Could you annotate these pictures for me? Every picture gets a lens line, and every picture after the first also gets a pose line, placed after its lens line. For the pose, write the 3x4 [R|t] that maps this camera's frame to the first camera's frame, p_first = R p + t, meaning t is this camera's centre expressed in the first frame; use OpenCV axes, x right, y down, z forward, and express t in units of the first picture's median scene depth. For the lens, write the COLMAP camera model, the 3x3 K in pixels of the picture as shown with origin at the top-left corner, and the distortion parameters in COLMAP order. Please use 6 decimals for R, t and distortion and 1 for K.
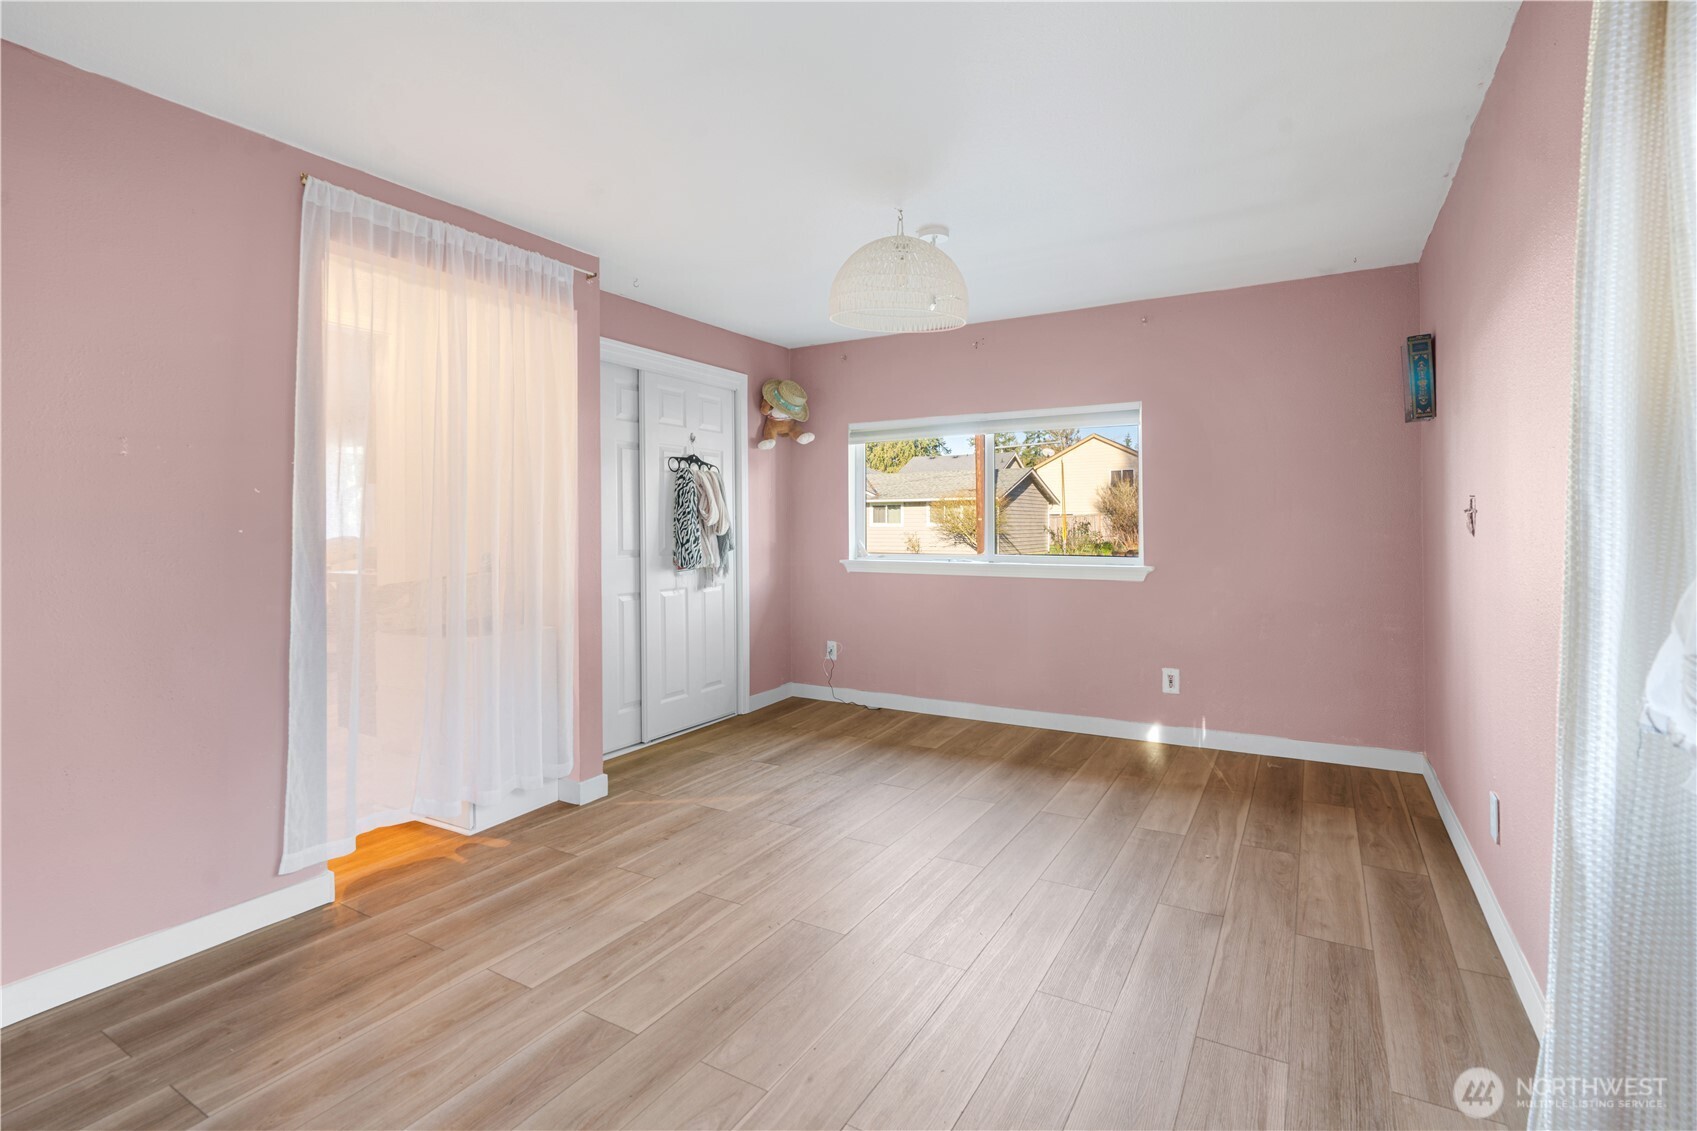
lens RADIAL K [[777.0, 0, 847.8], [0, 777.0, 555.8], [0, 0, 1]] dist [-0.000015, 0.000015]
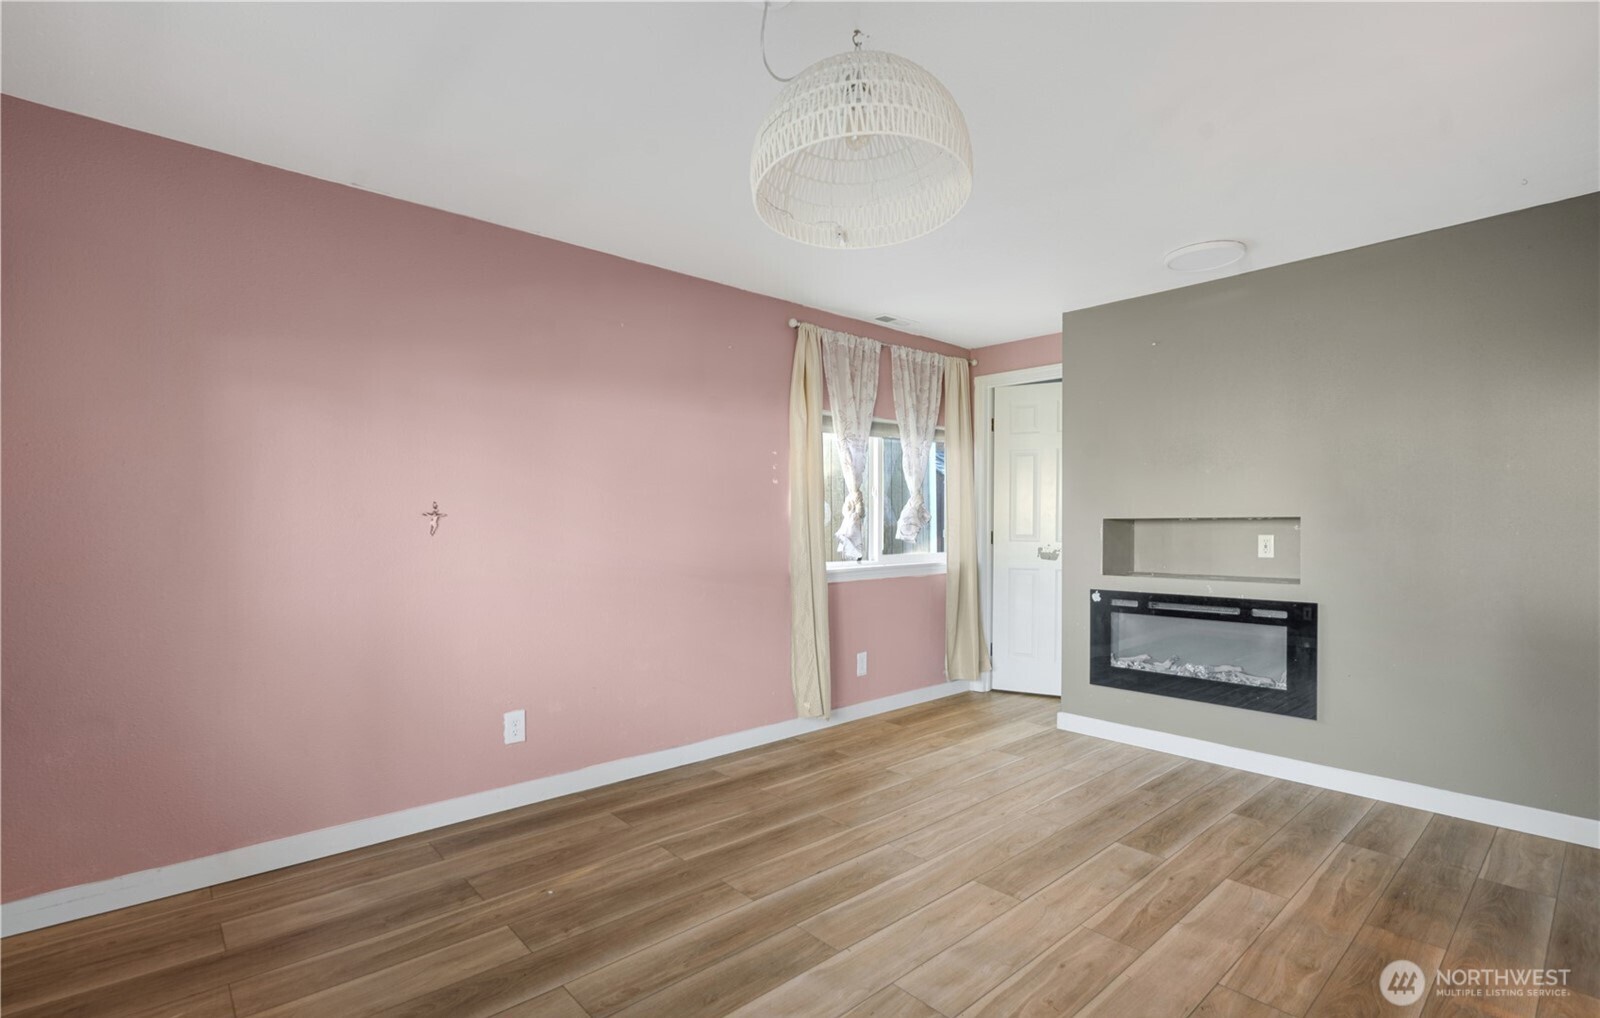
lens RADIAL K [[744.0, 0, 801.6], [0, 744.0, 513.8], [0, 0, 1]] dist [-0.000385, -0.000241]
pose [[-0.954551, 0.010755, 0.297853, -0.087090], [0.018343, 0.999574, 0.022691, -0.076774], [-0.297482, 0.027123, -0.954342, 1.962320]]
